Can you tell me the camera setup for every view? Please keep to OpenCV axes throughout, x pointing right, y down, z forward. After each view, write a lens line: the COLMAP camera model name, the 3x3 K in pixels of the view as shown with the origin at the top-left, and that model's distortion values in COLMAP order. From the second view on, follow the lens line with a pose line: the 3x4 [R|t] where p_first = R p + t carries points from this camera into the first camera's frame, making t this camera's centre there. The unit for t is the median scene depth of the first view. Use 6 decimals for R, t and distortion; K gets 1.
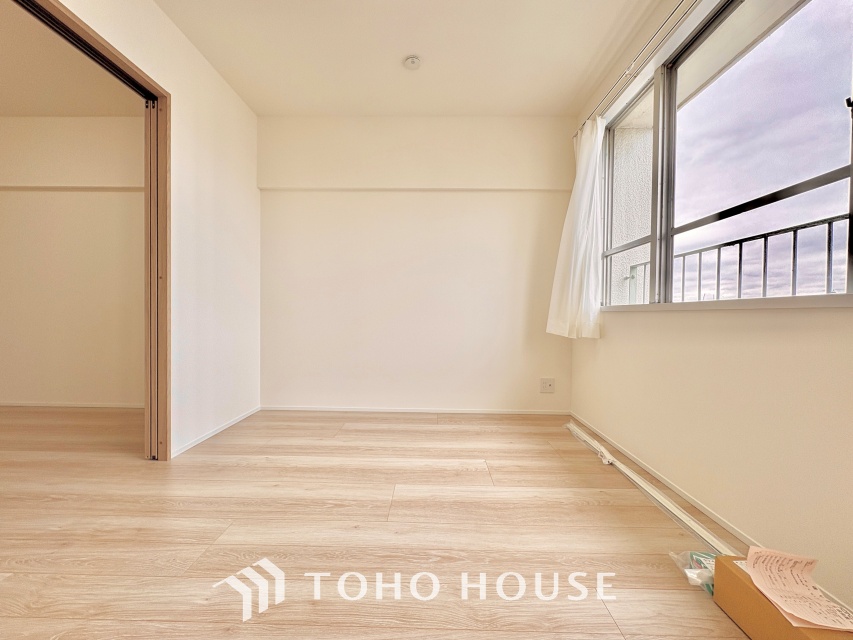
lens RADIAL K [[338.1, 0, 426.6], [0, 338.1, 321.0], [0, 0, 1]] dist [-0.000894, -0.000145]
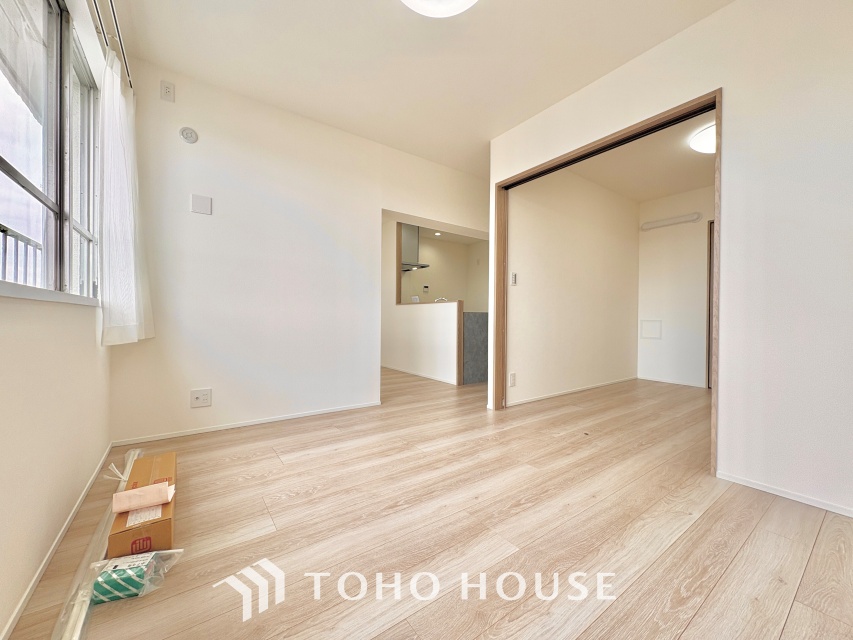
lens RADIAL K [[338.1, 0, 426.6], [0, 338.1, 321.0], [0, 0, 1]] dist [-0.000894, -0.000145]
pose [[-0.800688, -0.013667, -0.598926, 0.440024], [-0.027472, 0.999526, 0.013919, -0.010850], [0.598452, 0.027599, -0.800683, 1.246514]]
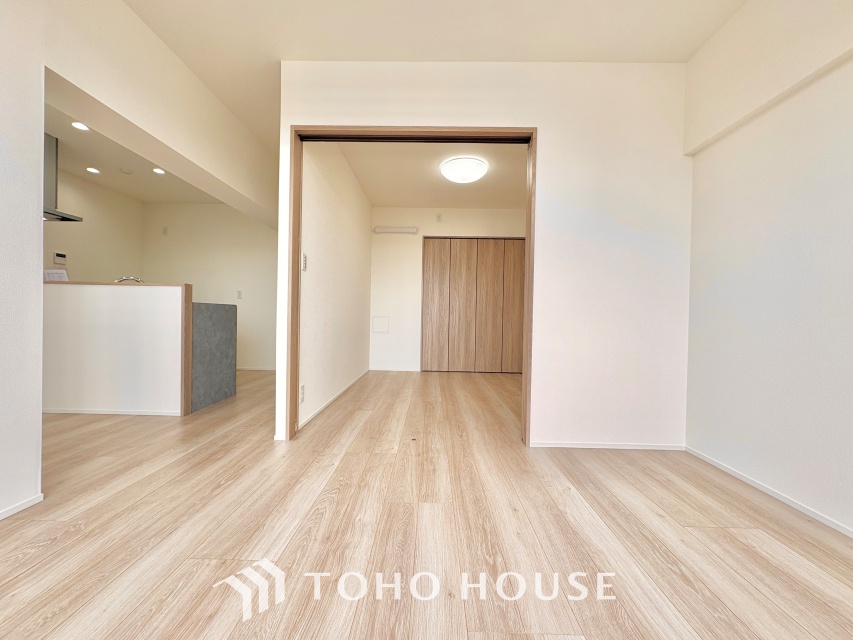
lens RADIAL K [[338.1, 0, 426.6], [0, 338.1, 321.0], [0, 0, 1]] dist [-0.000894, -0.000145]
pose [[0.001826, 0.000300, -0.999998, 0.376975], [-0.036001, 0.999352, 0.000234, -0.001829], [0.999350, 0.036001, 0.001835, 0.631938]]
